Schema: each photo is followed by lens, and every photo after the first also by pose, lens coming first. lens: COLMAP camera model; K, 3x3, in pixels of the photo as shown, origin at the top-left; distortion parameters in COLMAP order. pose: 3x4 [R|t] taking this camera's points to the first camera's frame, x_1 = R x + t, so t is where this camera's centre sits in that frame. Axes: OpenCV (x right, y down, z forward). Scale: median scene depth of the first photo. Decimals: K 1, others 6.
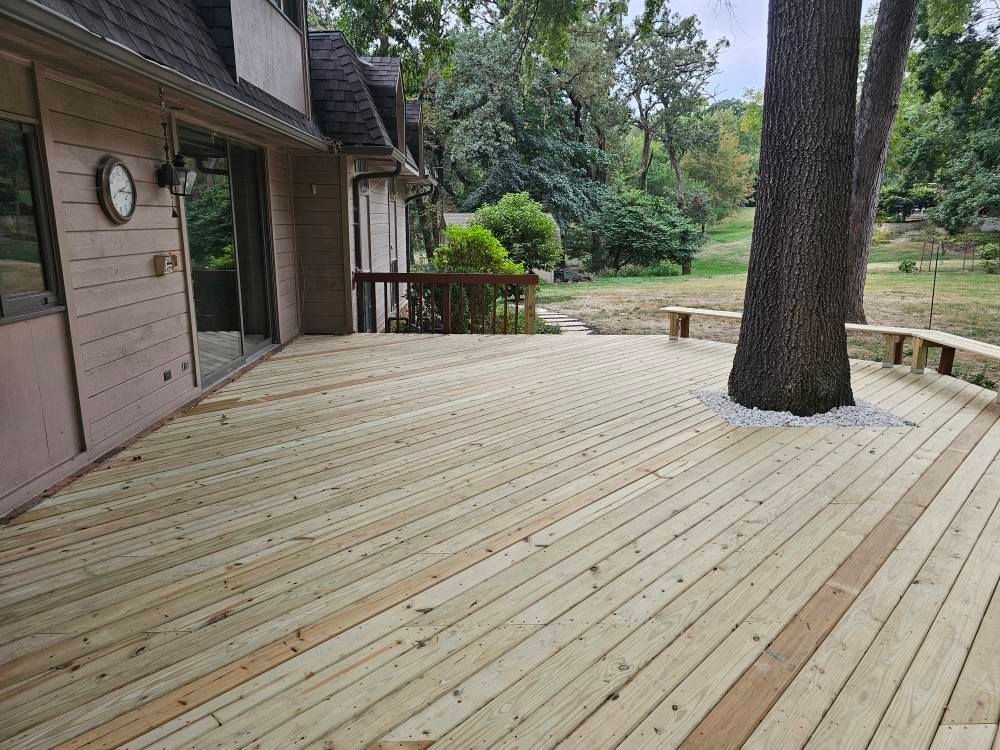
lens RADIAL K [[673.7, 0, 500.0], [0, 673.7, 375.9], [0, 0, 1]] dist [0.036893, -0.012326]
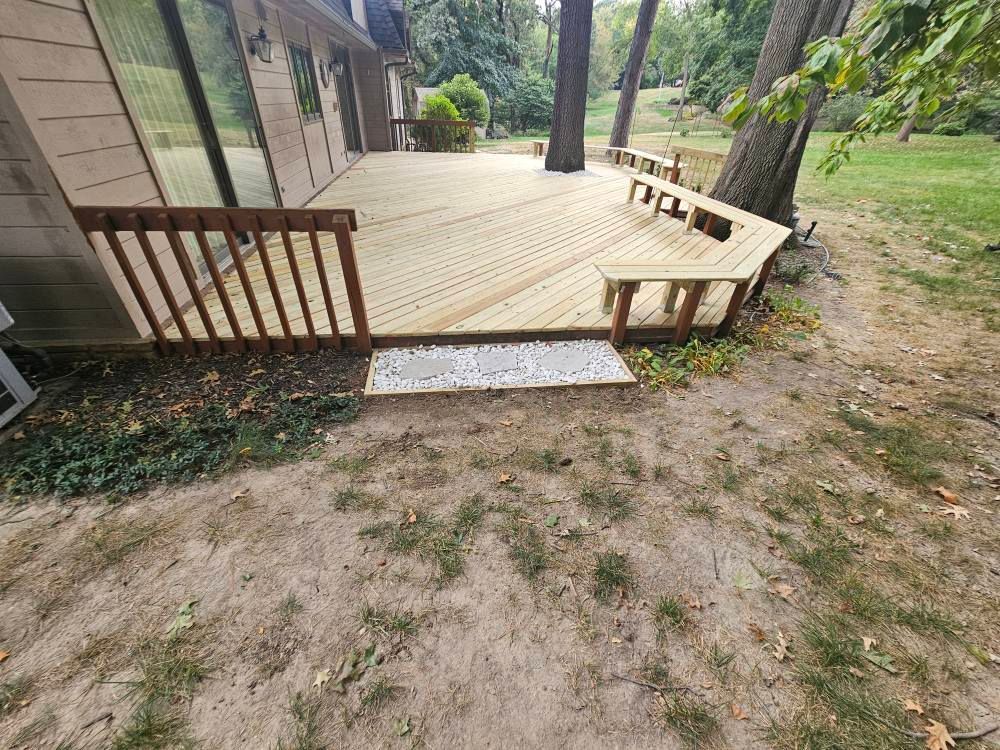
lens RADIAL K [[401.7, 0, 499.6], [0, 401.7, 376.5], [0, 0, 1]] dist [-0.001620, 0.000601]
pose [[0.994408, -0.039736, 0.097846, -0.006480], [0.000251, 0.927399, 0.374073, 0.033726], [-0.105607, -0.371957, 0.922223, -0.134331]]
